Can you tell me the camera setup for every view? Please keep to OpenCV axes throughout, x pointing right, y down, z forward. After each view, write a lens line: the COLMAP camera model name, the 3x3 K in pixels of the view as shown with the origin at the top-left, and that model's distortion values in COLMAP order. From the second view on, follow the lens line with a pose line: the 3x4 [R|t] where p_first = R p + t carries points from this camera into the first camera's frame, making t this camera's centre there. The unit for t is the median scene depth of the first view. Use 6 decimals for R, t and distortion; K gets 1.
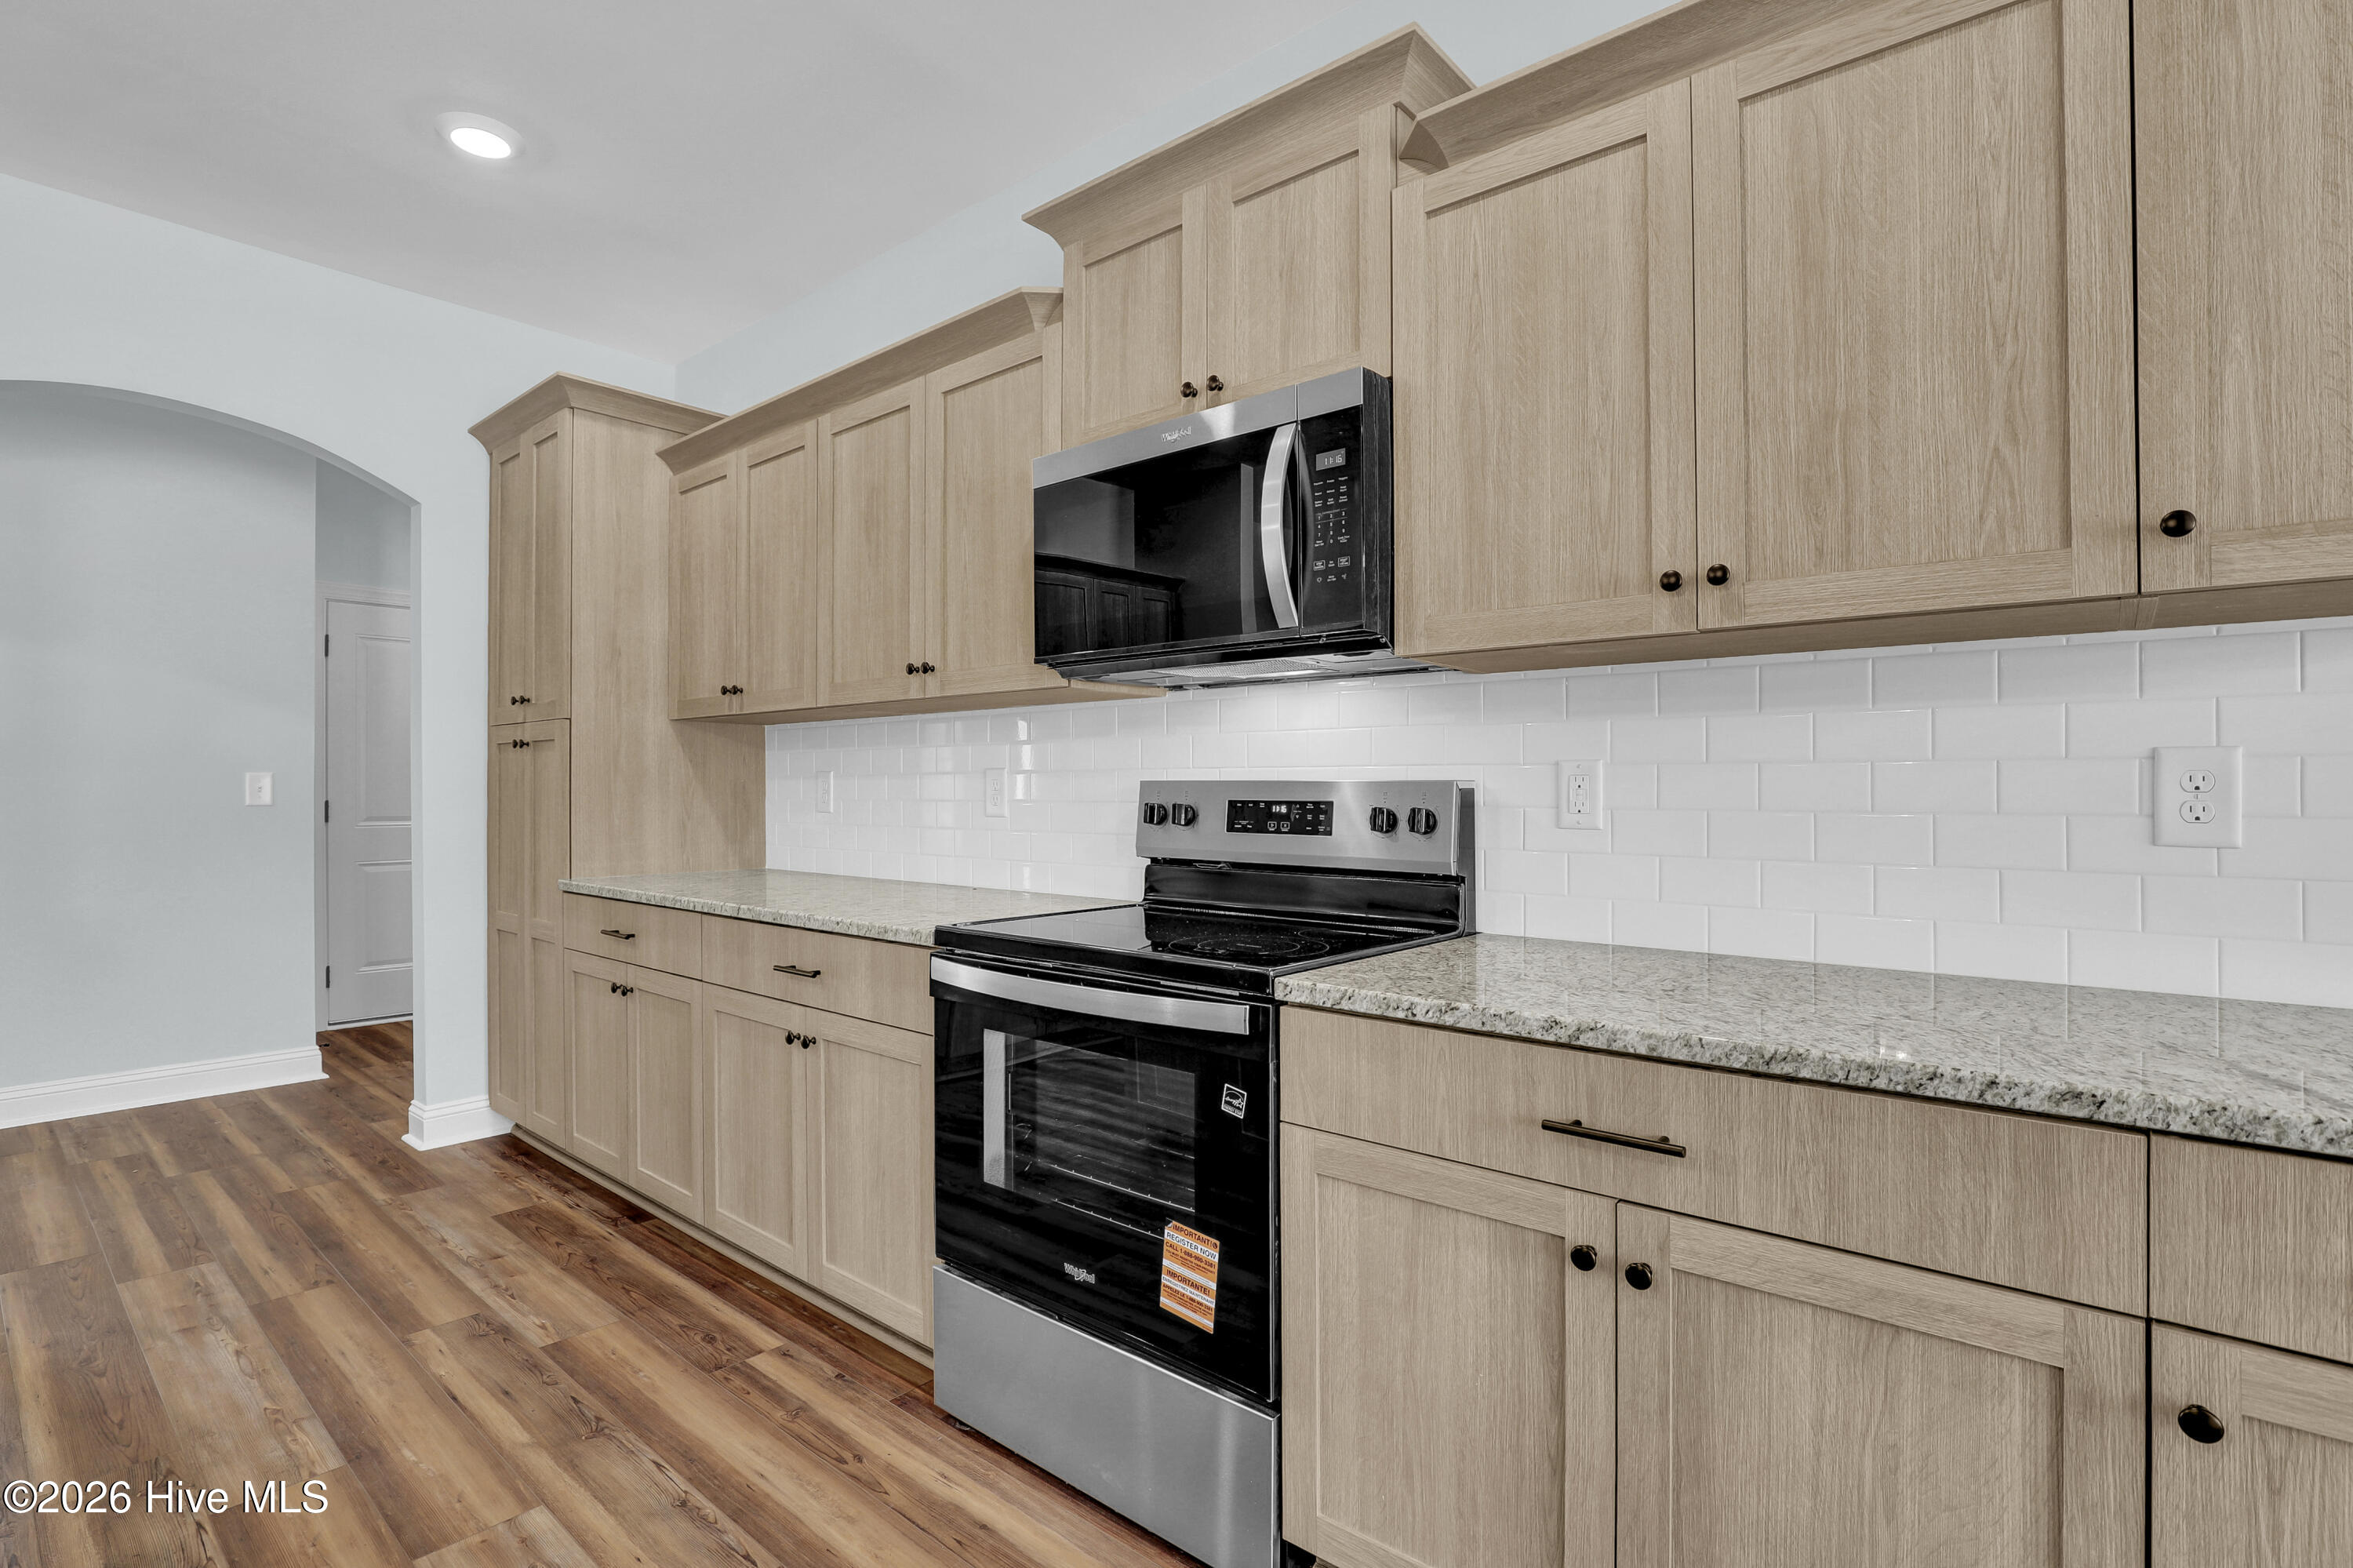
lens RADIAL K [[1102.1, 0, 1176.5], [0, 1102.1, 784.0], [0, 0, 1]] dist [-0.023508, 0.003963]
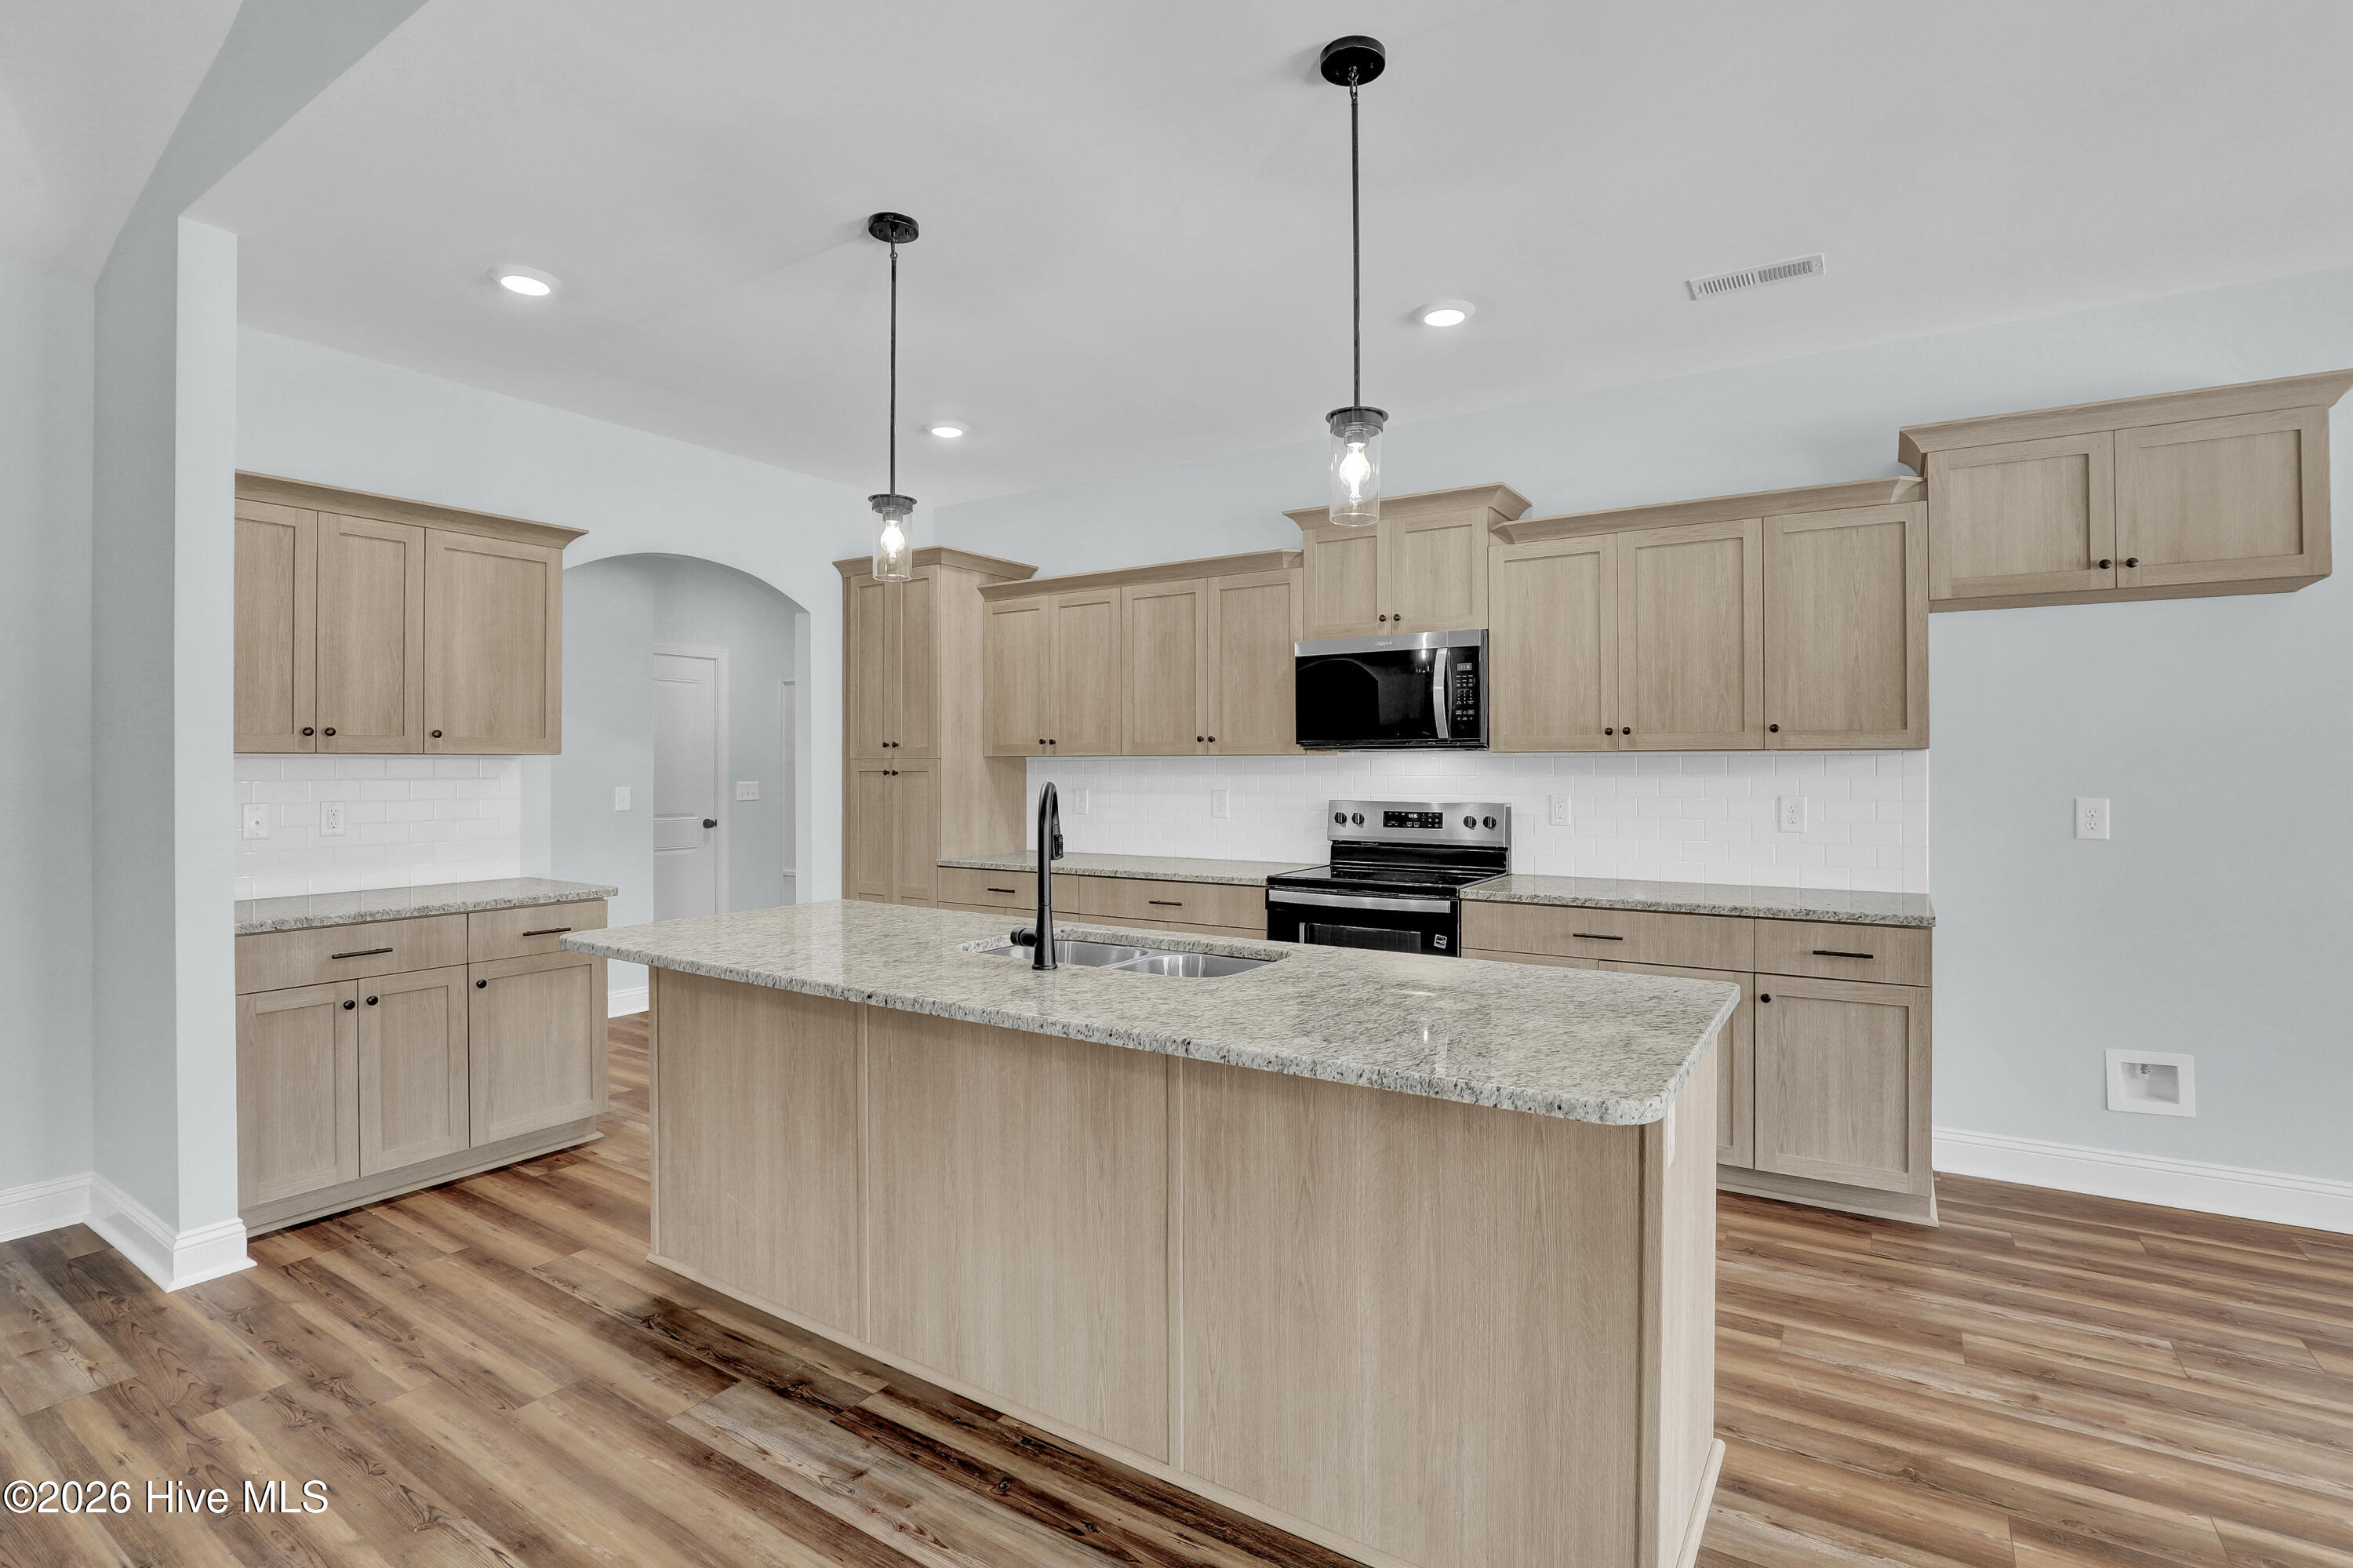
lens RADIAL K [[1123.4, 0, 1211.4], [0, 1123.4, 772.1], [0, 0, 1]] dist [-0.022630, 0.000800]
pose [[0.985300, -0.003299, 0.170804, -0.758710], [0.001226, 0.999924, 0.012238, -0.101914], [-0.170831, -0.011849, 0.985229, -1.184304]]
